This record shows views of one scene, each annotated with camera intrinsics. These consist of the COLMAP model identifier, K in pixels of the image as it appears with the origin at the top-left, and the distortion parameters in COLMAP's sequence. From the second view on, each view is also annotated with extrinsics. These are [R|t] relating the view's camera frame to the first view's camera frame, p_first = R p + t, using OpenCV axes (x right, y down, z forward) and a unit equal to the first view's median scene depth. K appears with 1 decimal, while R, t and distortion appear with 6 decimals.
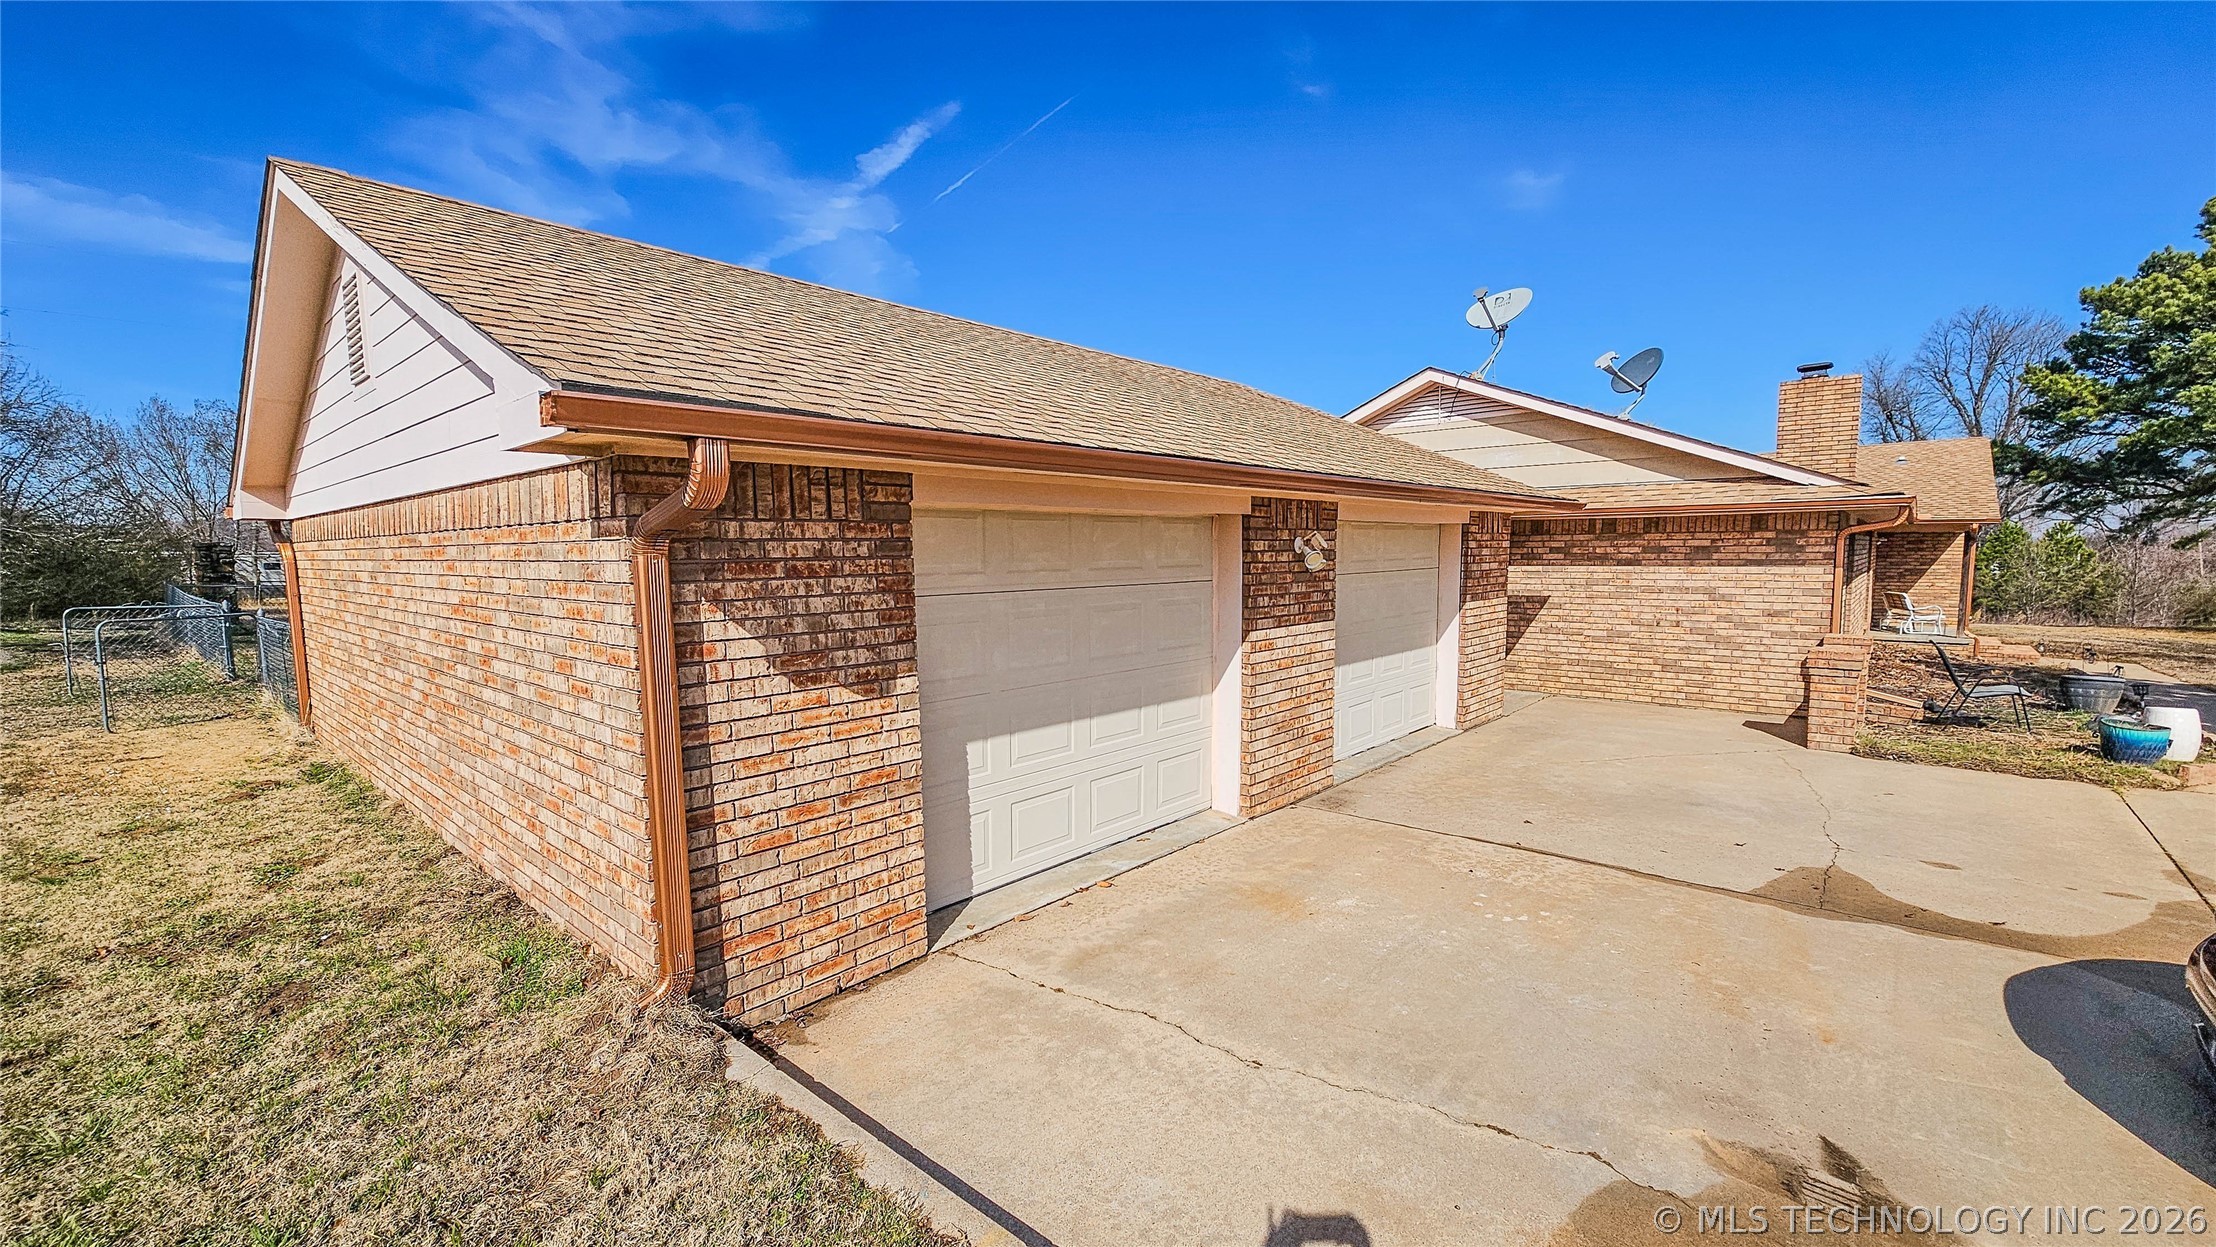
lens RADIAL K [[900.6, 0, 1108.6], [0, 900.6, 627.3], [0, 0, 1]] dist [0.000770, 0.000895]
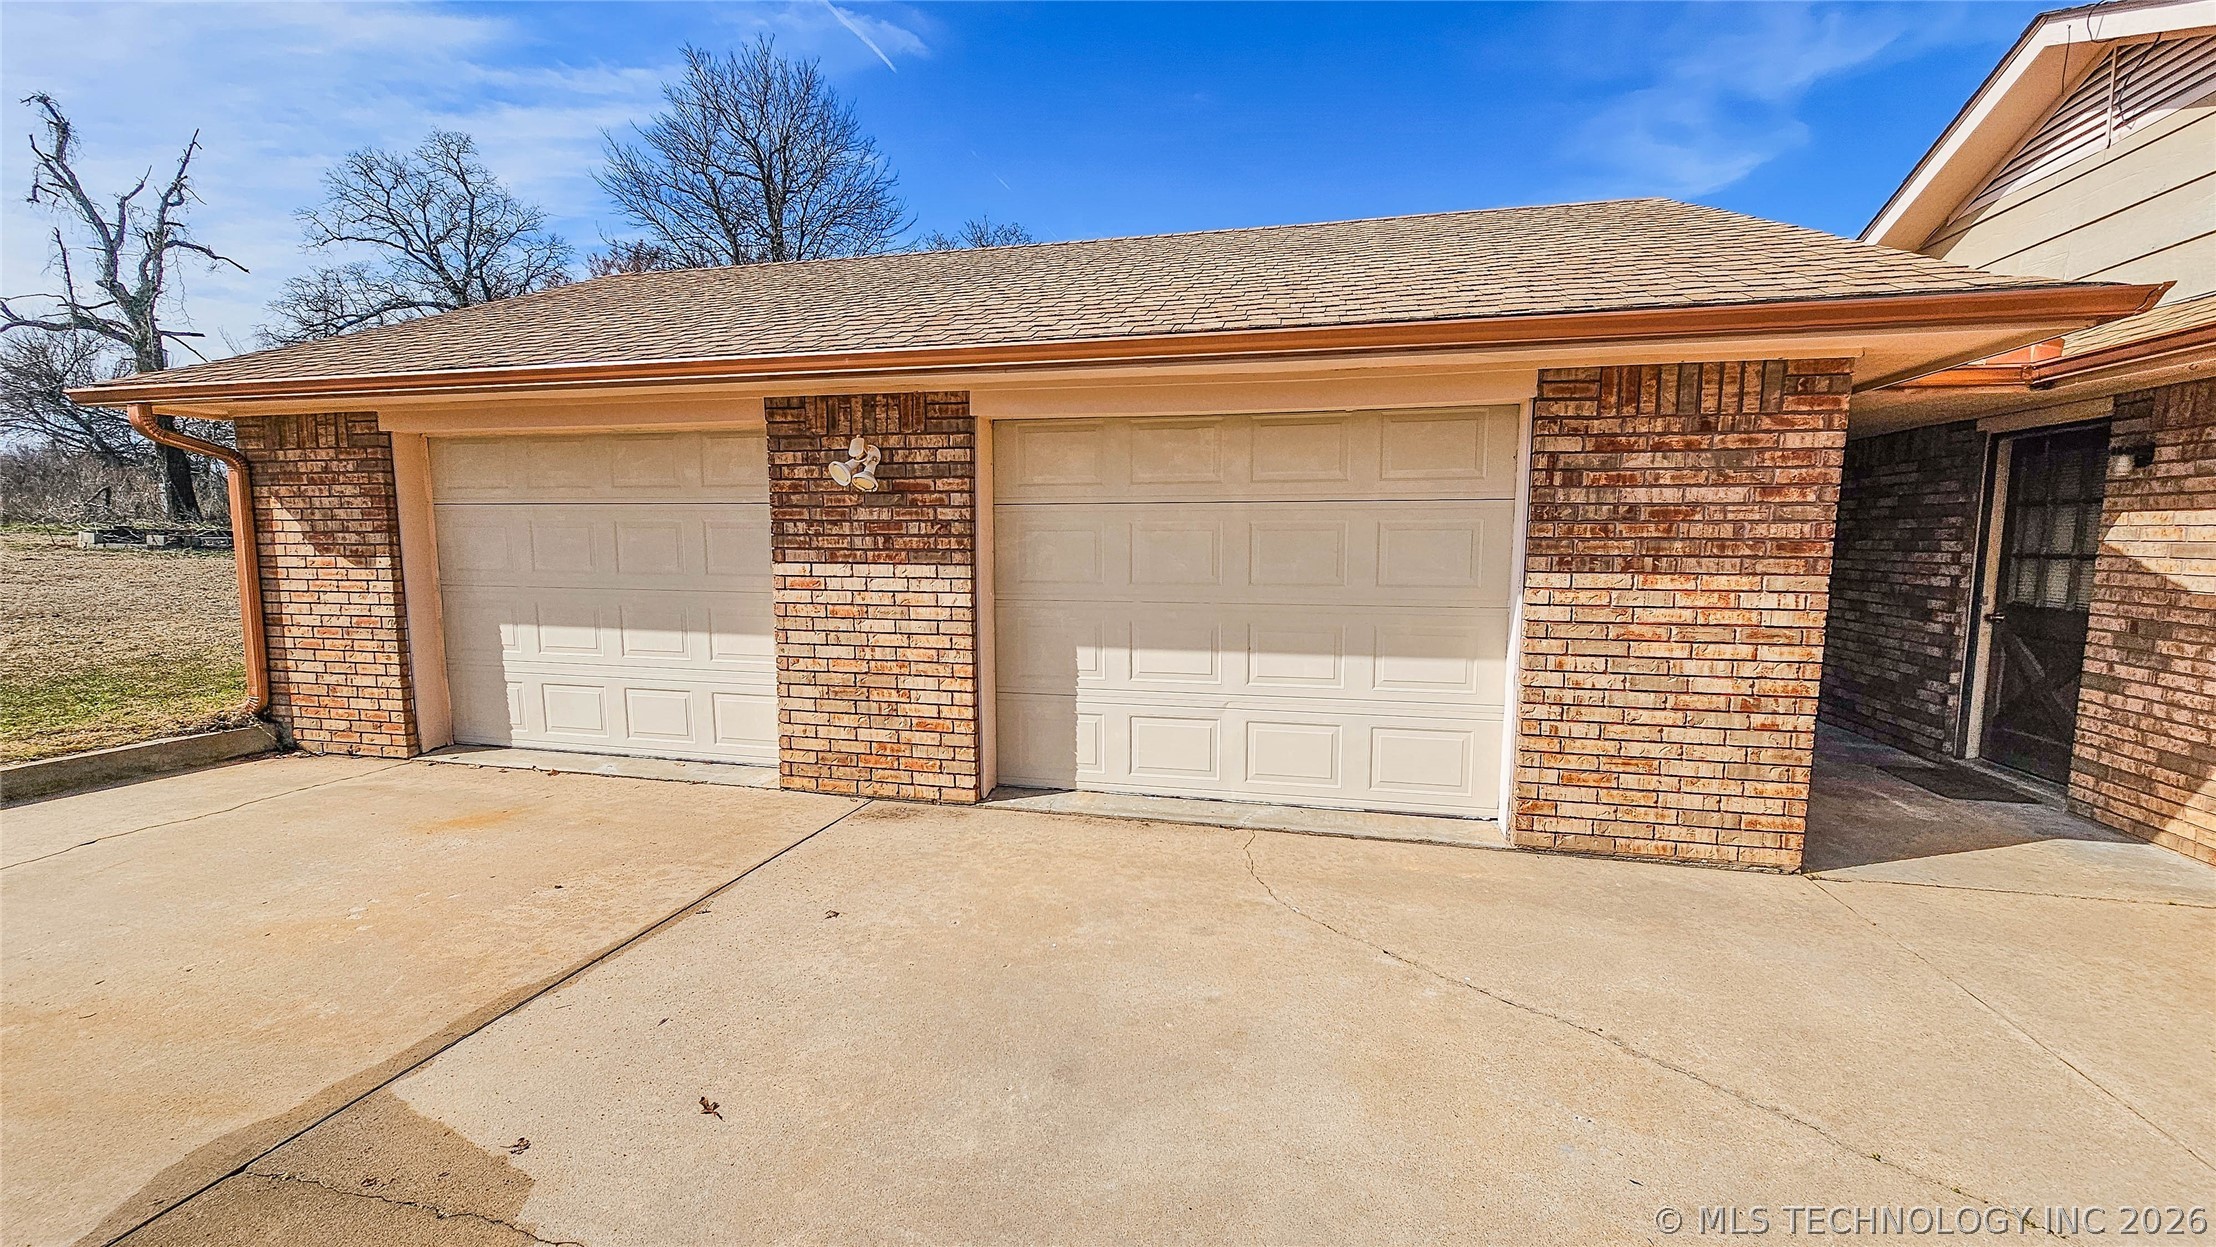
lens RADIAL K [[900.6, 0, 1110.1], [0, 900.6, 629.4], [0, 0, 1]] dist [0.000770, 0.000895]
pose [[0.470444, 0.104042, -0.876275, 1.226369], [-0.085027, 0.993749, 0.072342, -0.024658], [0.878324, 0.040474, 0.476350, 1.038308]]
